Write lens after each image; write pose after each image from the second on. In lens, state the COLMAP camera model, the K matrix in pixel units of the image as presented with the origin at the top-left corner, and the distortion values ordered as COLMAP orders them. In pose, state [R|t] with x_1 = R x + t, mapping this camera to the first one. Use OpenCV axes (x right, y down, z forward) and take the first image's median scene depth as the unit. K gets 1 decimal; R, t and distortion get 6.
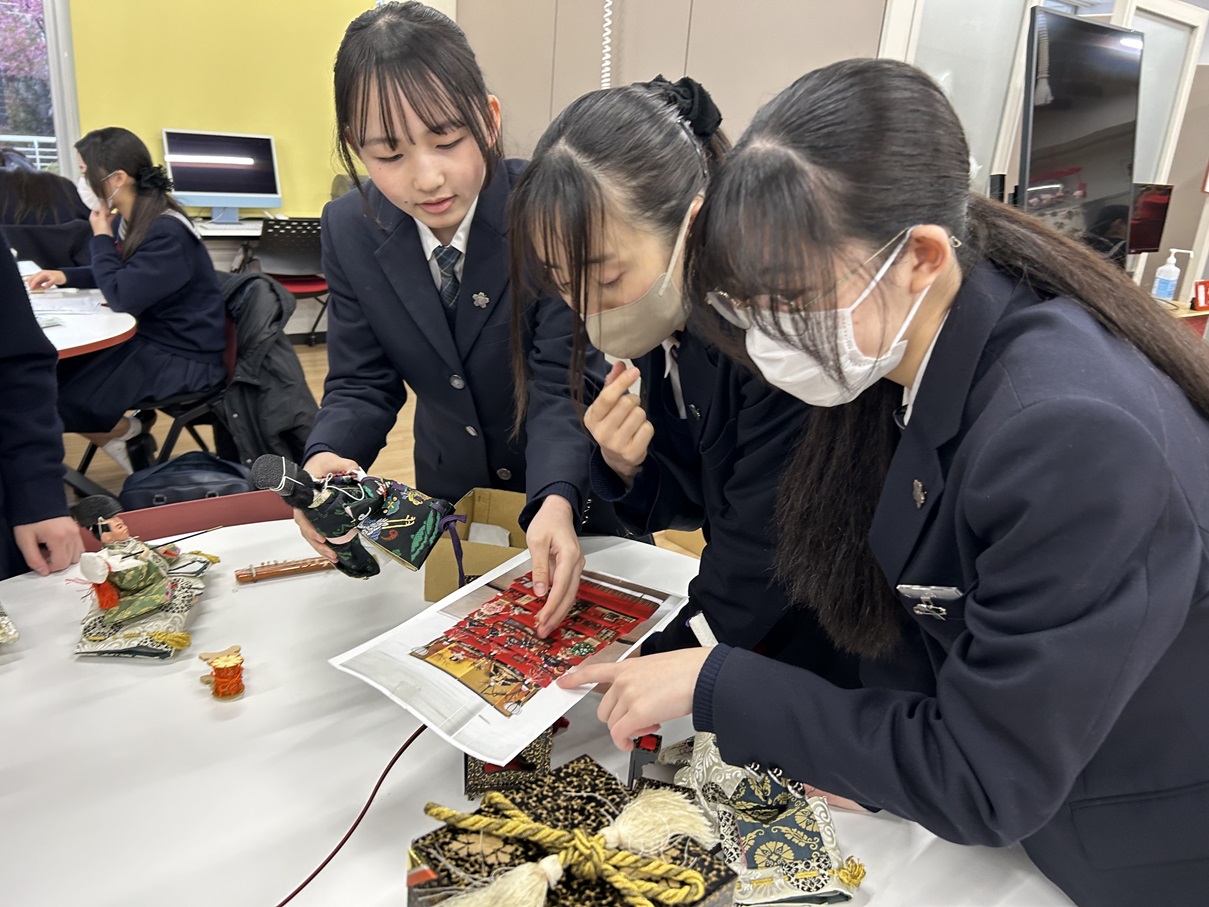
lens RADIAL K [[893.0, 0, 604.5], [0, 893.0, 453.5], [0, 0, 1]] dist [0.030517, -0.065375]
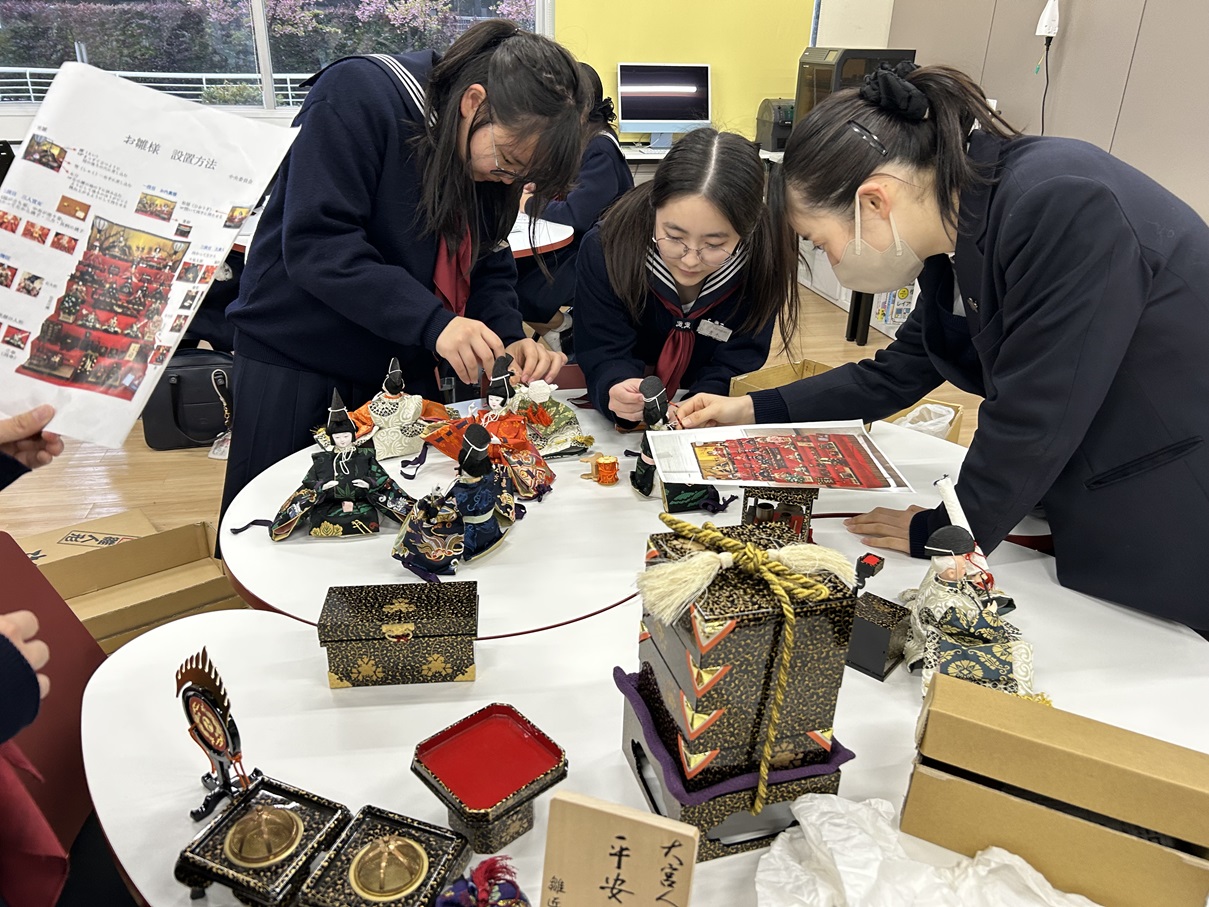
lens RADIAL K [[893.0, 0, 604.5], [0, 893.0, 453.5], [0, 0, 1]] dist [0.030517, -0.065375]
pose [[0.895296, 0.131155, -0.425727, 0.226374], [-0.097788, 0.990229, 0.099418, 0.085627], [0.434606, -0.047377, 0.899374, -0.279167]]
